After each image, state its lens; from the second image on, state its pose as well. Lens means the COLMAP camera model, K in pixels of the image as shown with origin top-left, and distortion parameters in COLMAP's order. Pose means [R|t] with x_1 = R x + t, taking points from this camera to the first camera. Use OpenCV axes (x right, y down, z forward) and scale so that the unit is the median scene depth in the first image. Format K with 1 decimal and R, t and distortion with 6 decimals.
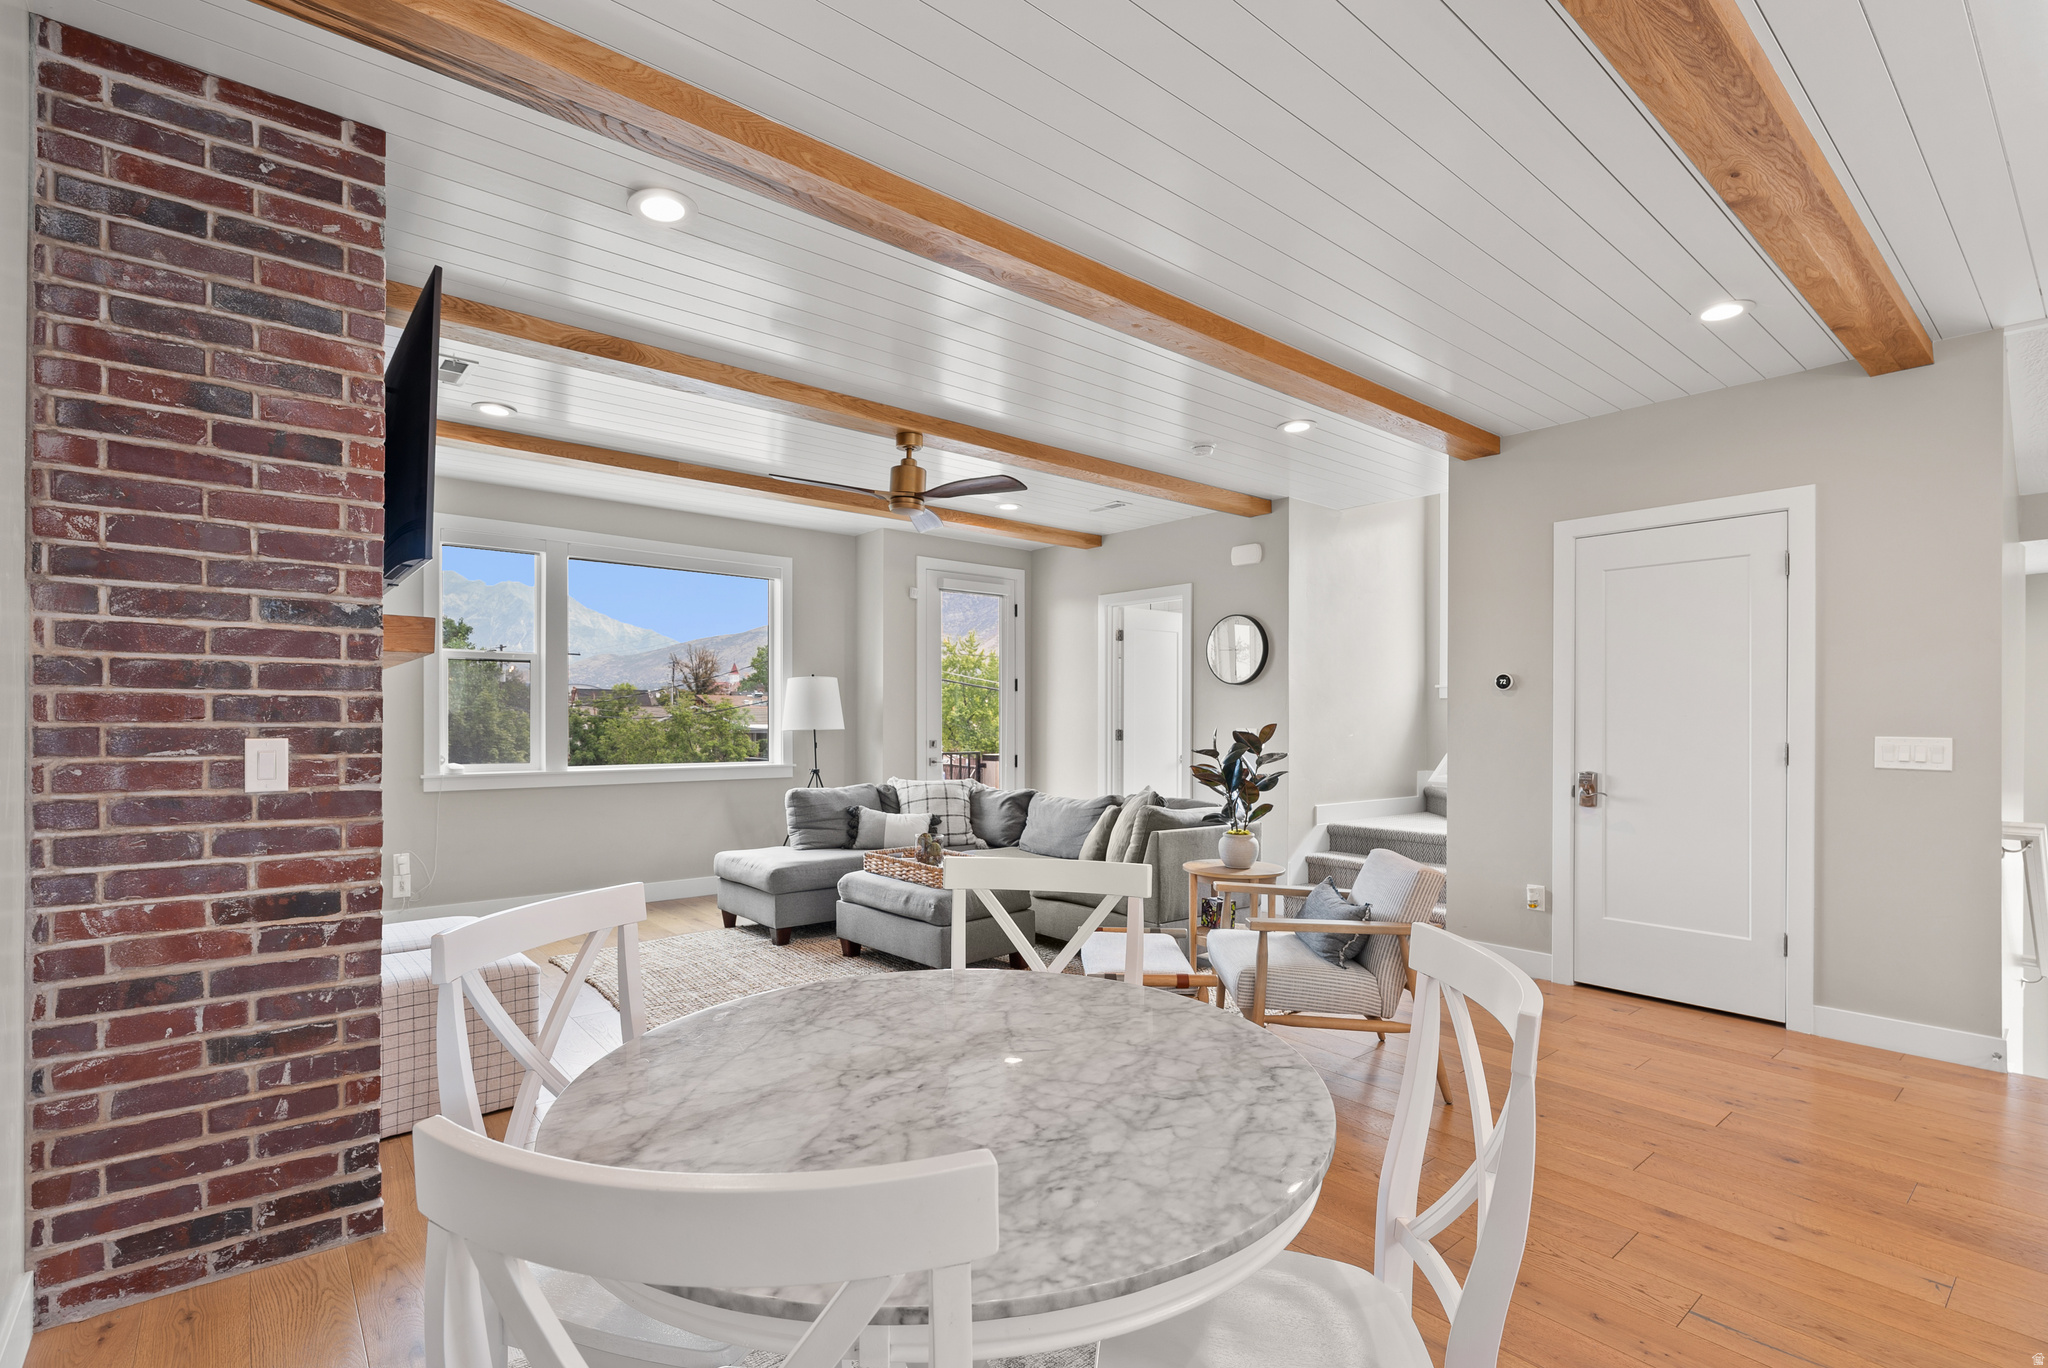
lens RADIAL K [[944.8, 0, 1016.0], [0, 944.8, 717.7], [0, 0, 1]] dist [-0.004400, 0.000875]
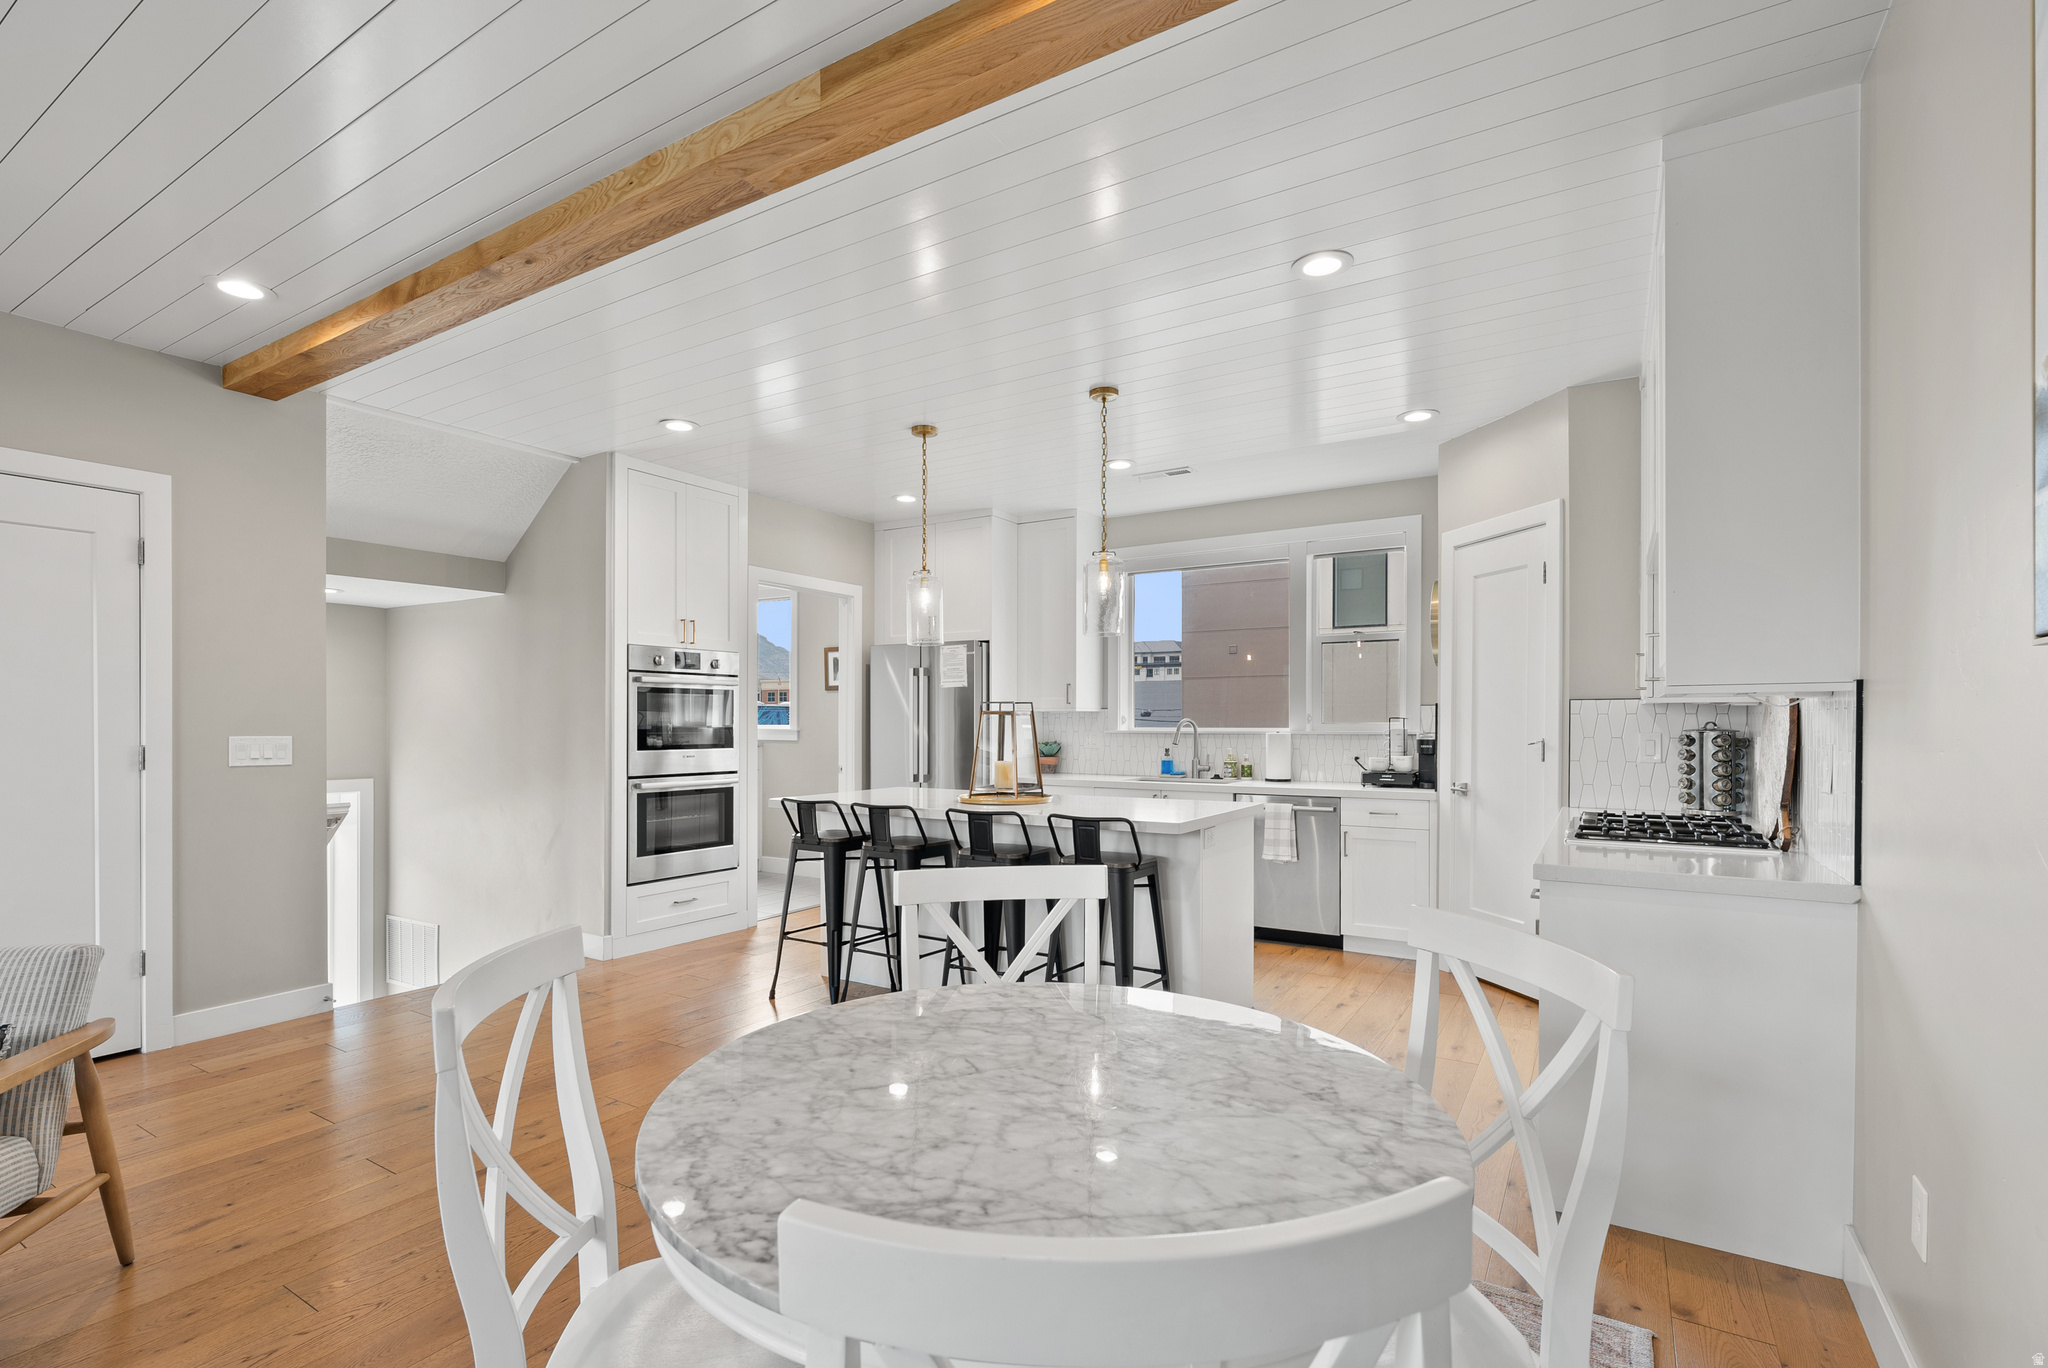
lens RADIAL K [[944.8, 0, 1035.0], [0, 944.8, 724.5], [0, 0, 1]] dist [-0.004400, 0.000875]
pose [[-0.327455, -0.006648, 0.944843, -0.584057], [-0.001335, 0.999978, 0.006574, -0.002022], [-0.944866, 0.000891, -0.327456, 0.800839]]
